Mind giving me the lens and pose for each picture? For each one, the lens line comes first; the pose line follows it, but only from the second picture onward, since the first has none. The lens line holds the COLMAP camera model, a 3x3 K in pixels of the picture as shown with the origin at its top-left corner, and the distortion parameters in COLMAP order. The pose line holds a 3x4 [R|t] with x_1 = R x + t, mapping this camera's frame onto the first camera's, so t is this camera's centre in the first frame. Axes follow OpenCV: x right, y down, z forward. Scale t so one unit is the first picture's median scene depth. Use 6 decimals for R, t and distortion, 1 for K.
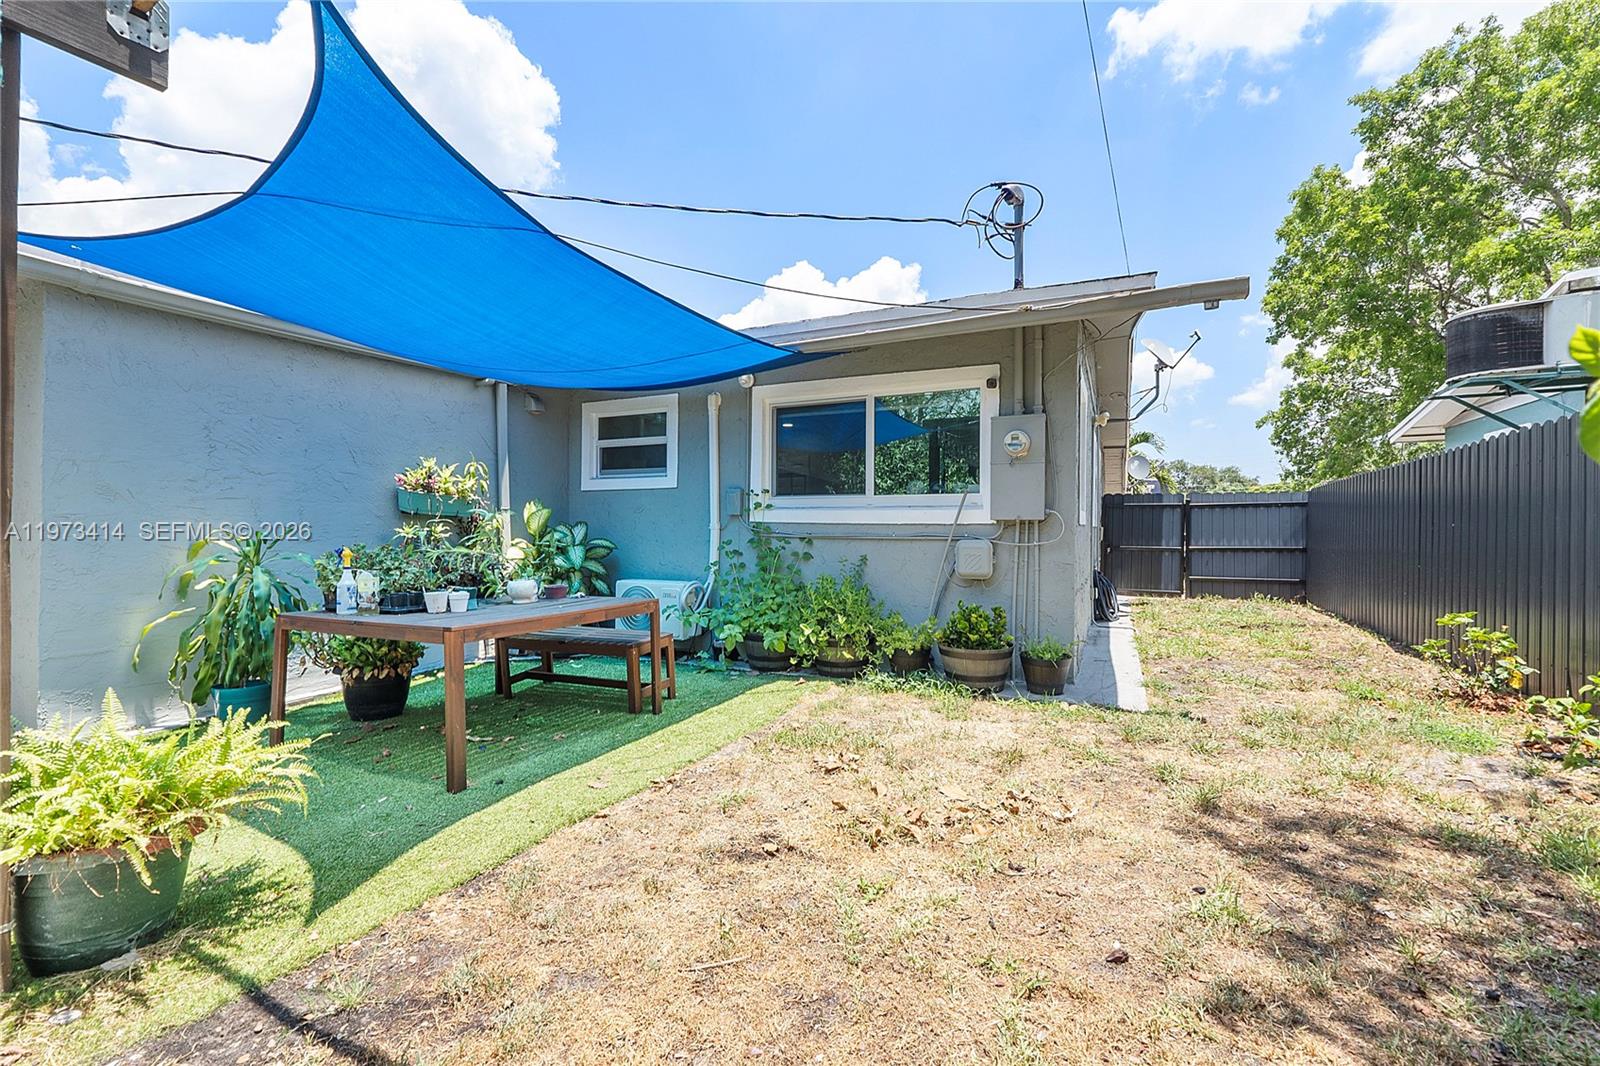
lens RADIAL K [[679.7, 0, 799.8], [0, 679.7, 528.3], [0, 0, 1]] dist [-0.005049, -0.001401]
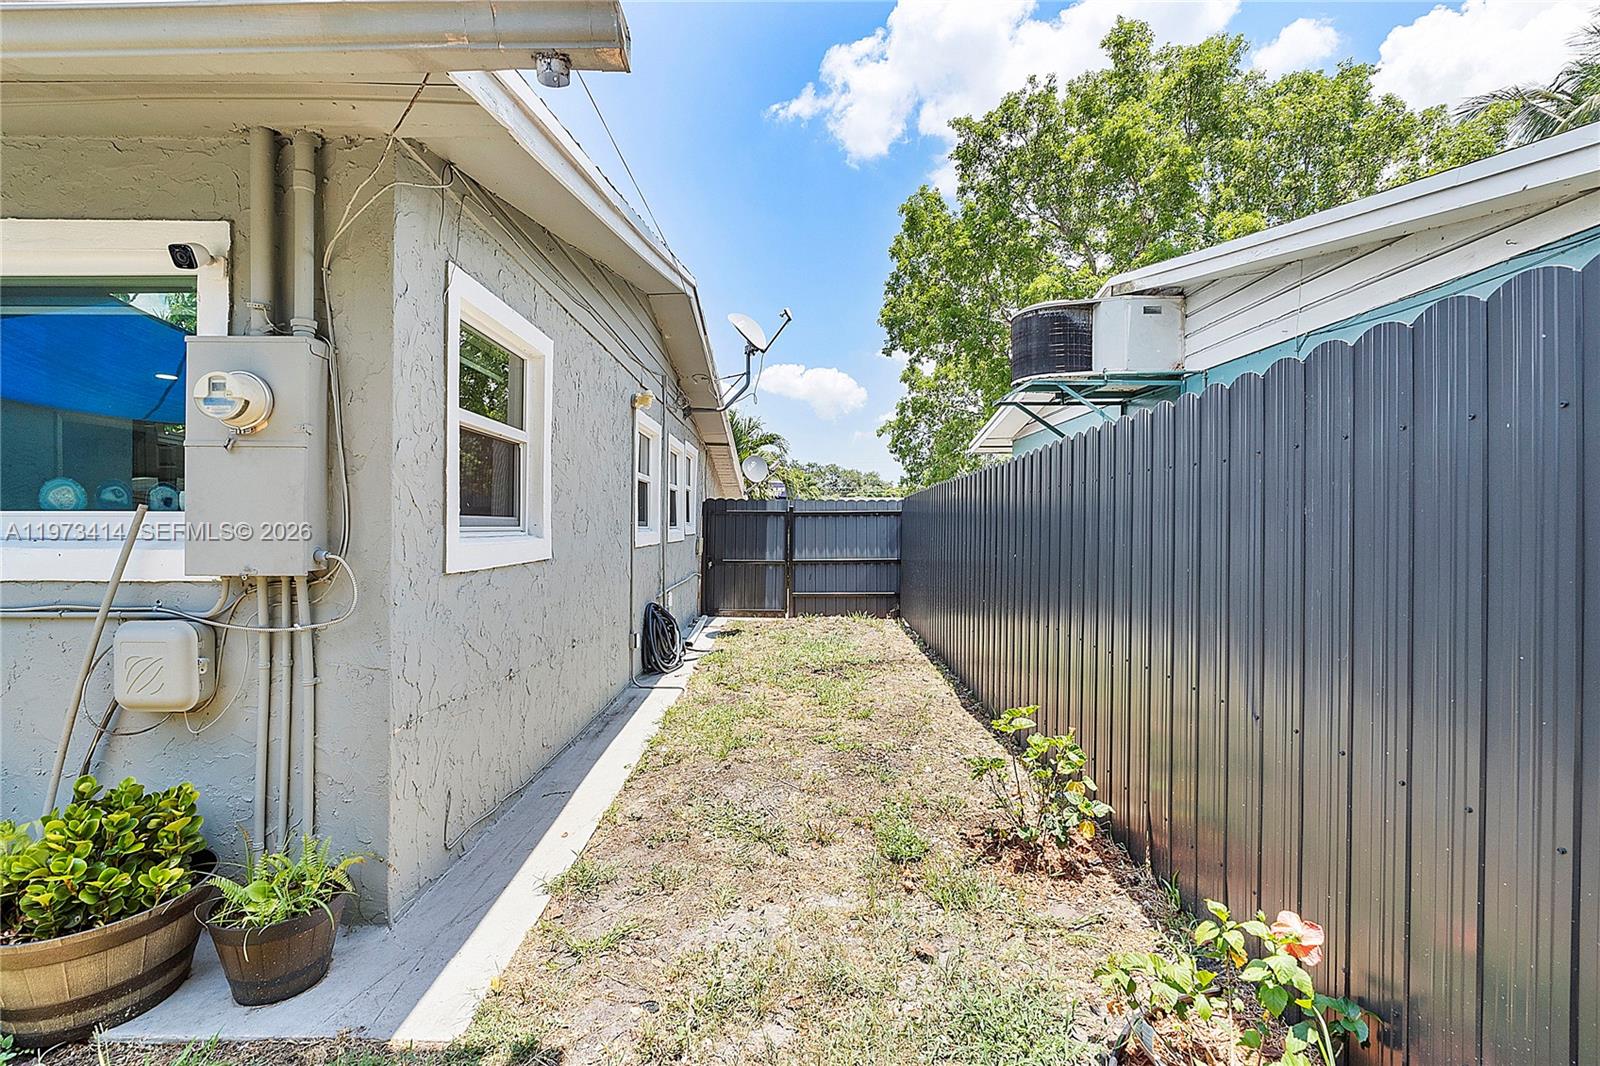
lens RADIAL K [[676.7, 0, 800.0], [0, 676.7, 533.0], [0, 0, 1]] dist [0.001969, -0.000048]
pose [[0.898866, -0.006967, 0.438167, 0.185877], [0.001472, 0.999916, 0.012878, -0.018815], [-0.438220, -0.010931, 0.898801, 0.188057]]
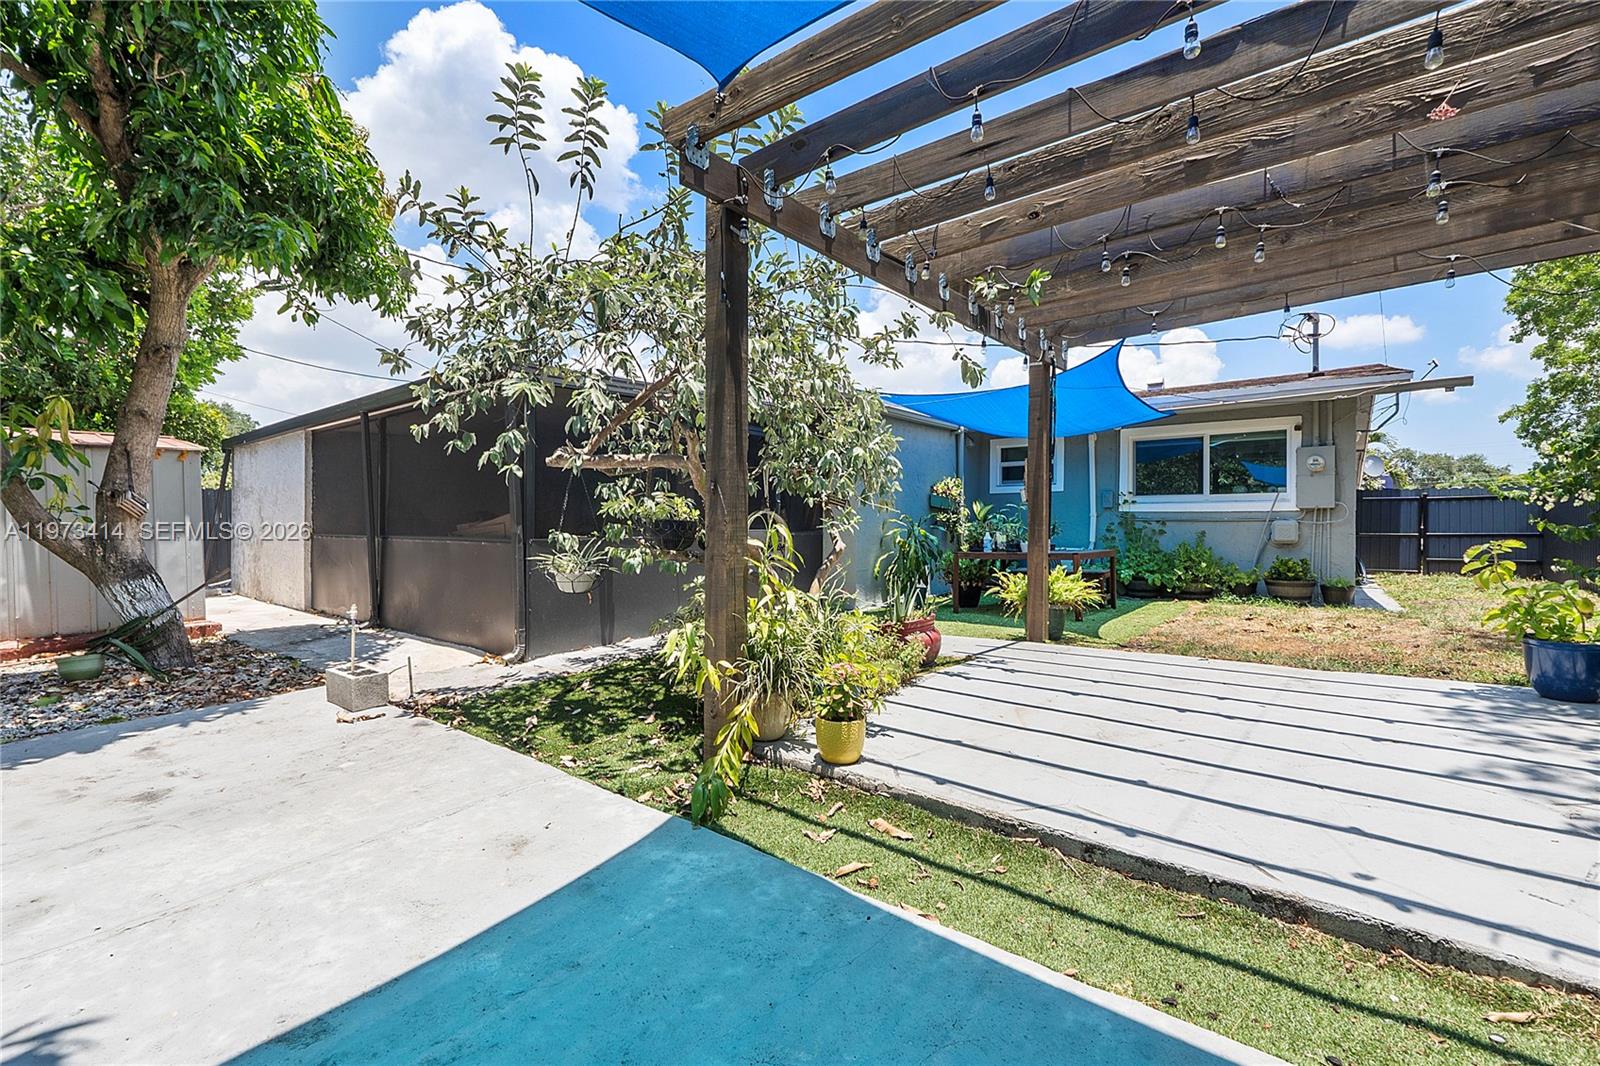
lens RADIAL K [[679.7, 0, 799.8], [0, 679.7, 528.3], [0, 0, 1]] dist [-0.005049, -0.001401]
pose [[0.976265, -0.002166, -0.216569, -0.240188], [0.002491, 0.999996, 0.001228, 0.013744], [0.216566, -0.001739, 0.976266, -0.391944]]
